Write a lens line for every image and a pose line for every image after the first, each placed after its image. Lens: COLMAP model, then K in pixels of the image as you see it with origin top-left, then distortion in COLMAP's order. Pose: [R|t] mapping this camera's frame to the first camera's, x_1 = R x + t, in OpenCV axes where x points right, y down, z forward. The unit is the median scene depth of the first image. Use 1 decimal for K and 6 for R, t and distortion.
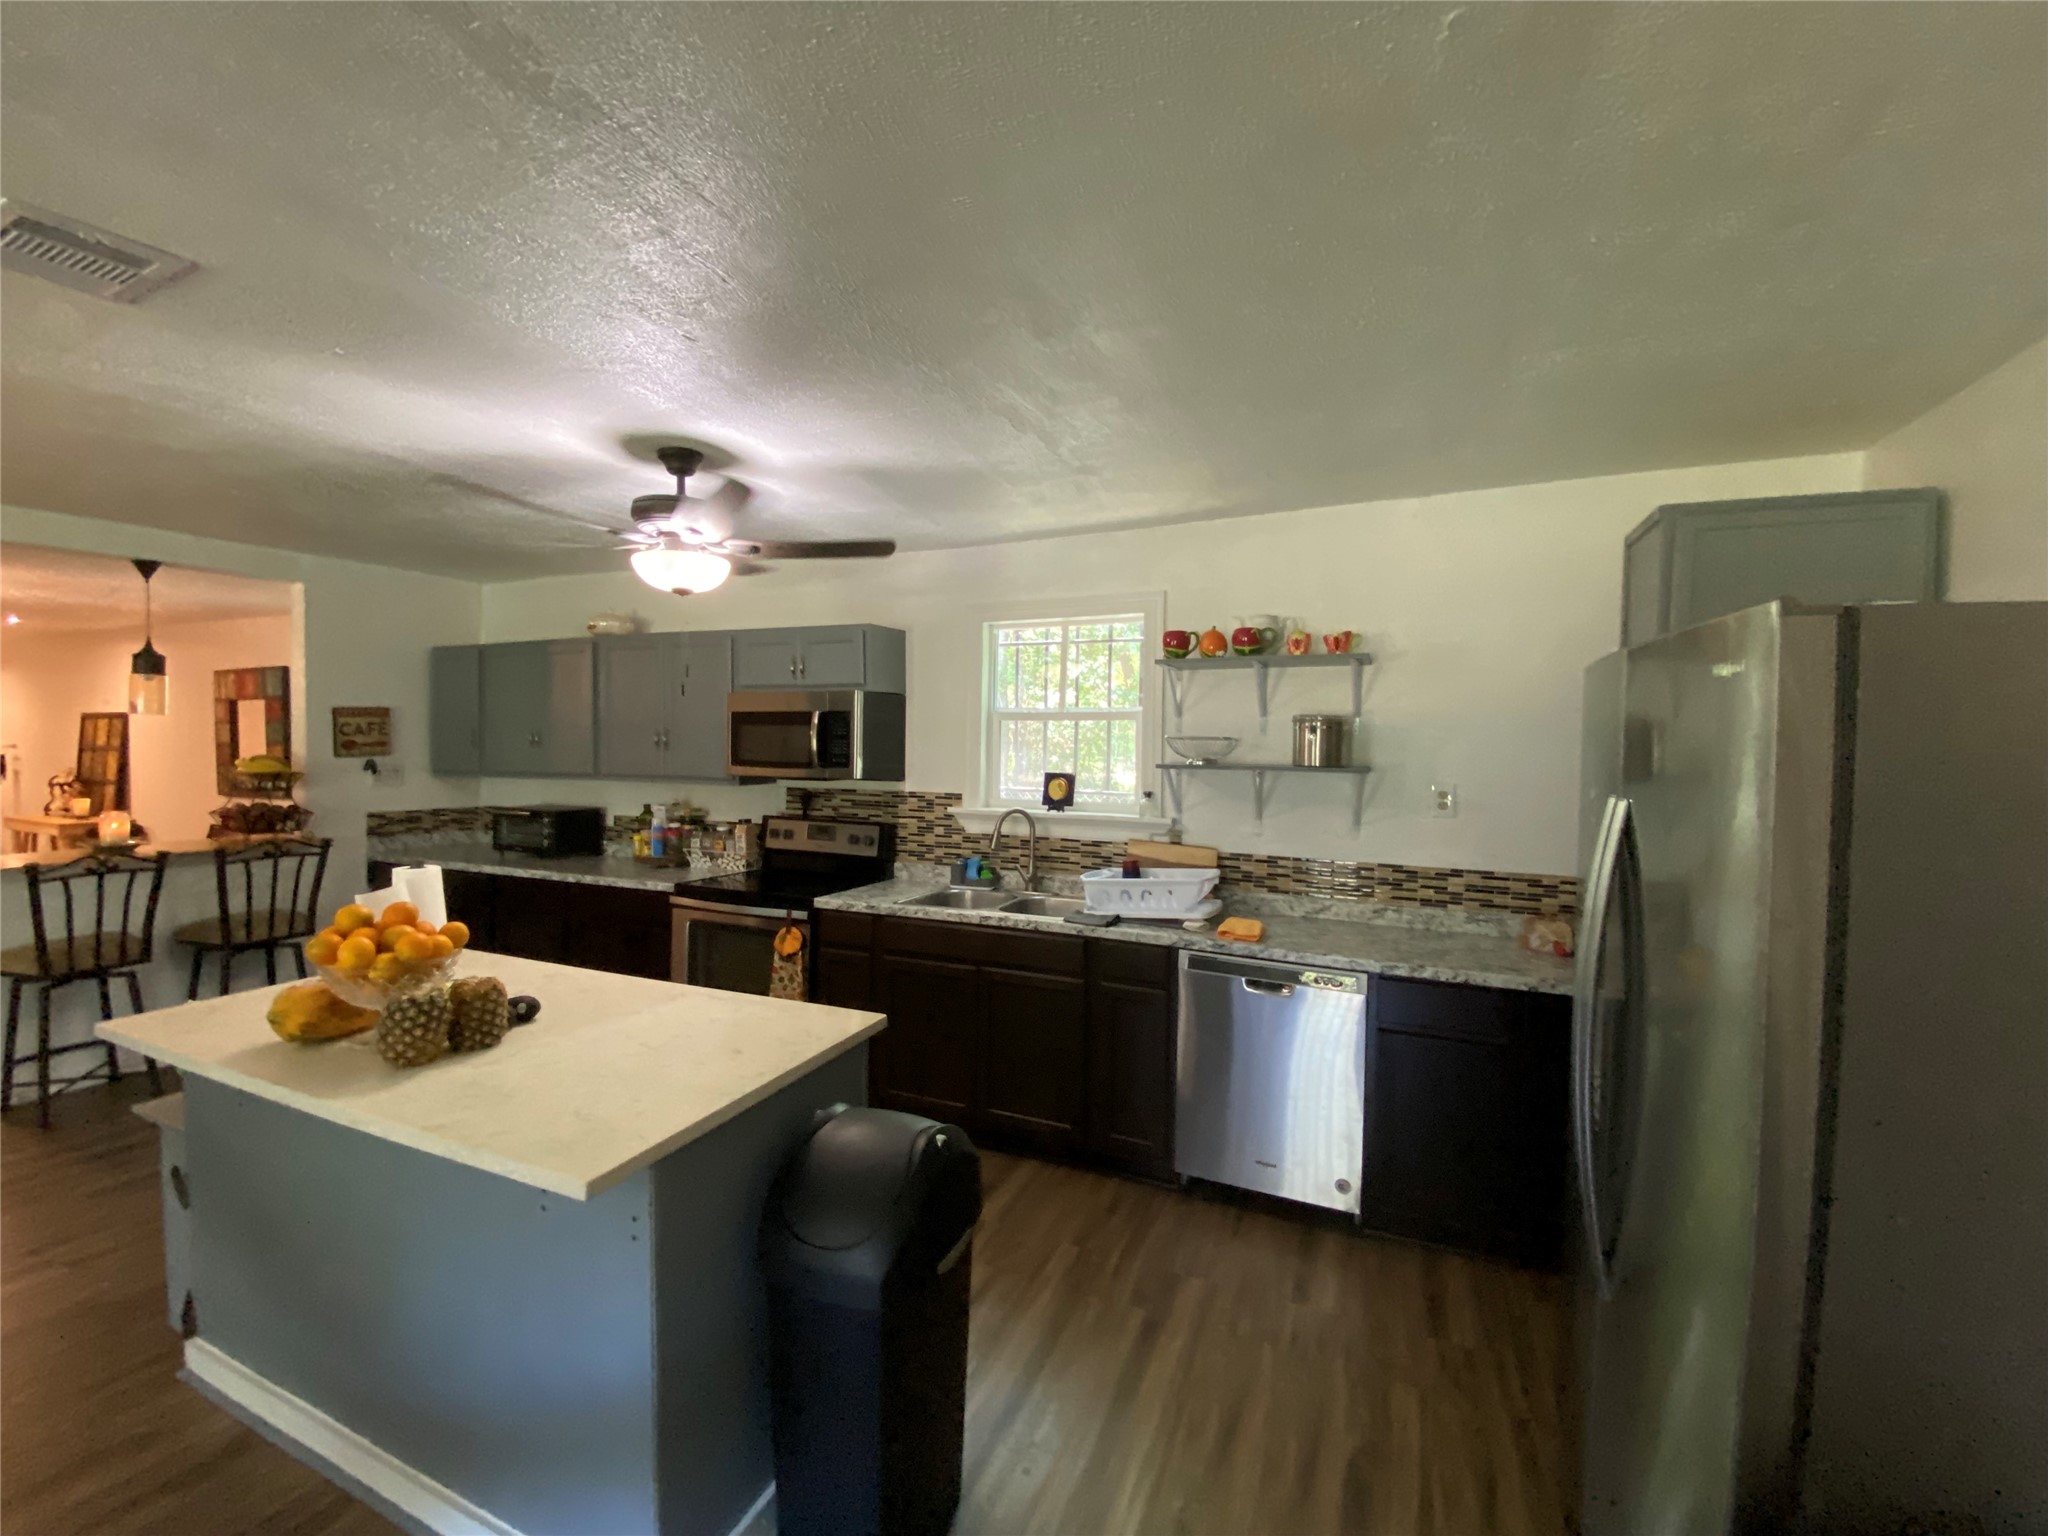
lens RADIAL K [[835.7, 0, 1031.4], [0, 835.7, 764.4], [0, 0, 1]] dist [-0.005421, -0.009720]
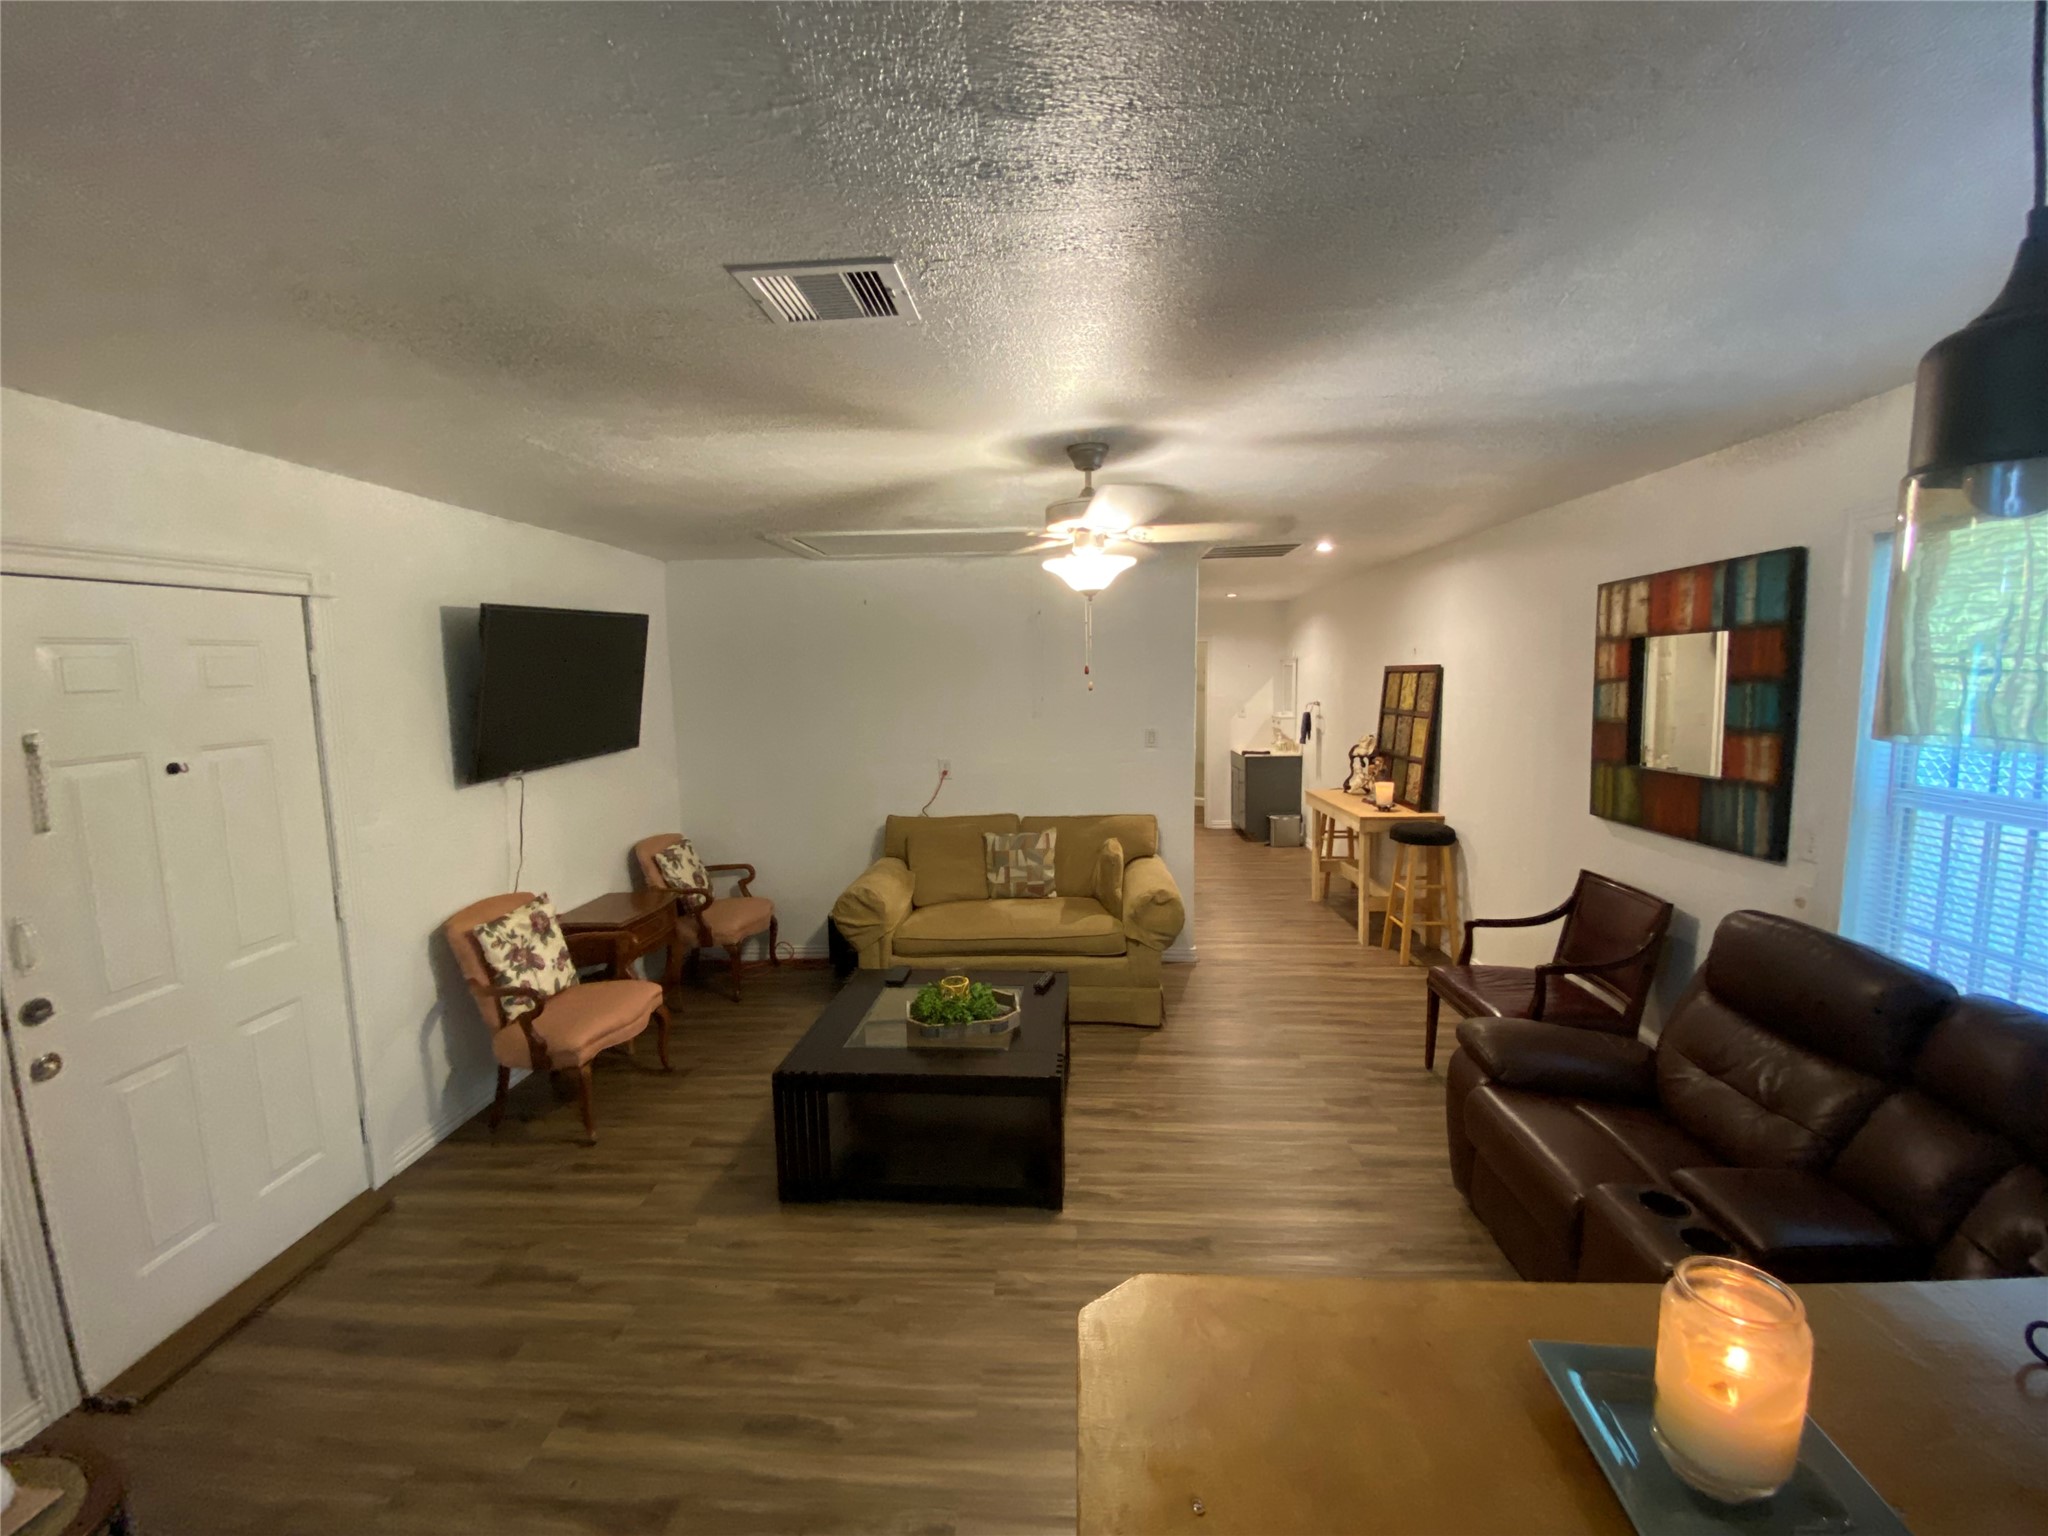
lens RADIAL K [[835.7, 0, 1026.8], [0, 835.7, 766.8], [0, 0, 1]] dist [-0.005421, -0.009720]
pose [[0.339752, 0.082501, -0.936890, -0.556751], [0.009349, 0.995800, 0.091079, -0.044238], [0.940469, -0.039704, 0.337553, 0.429086]]
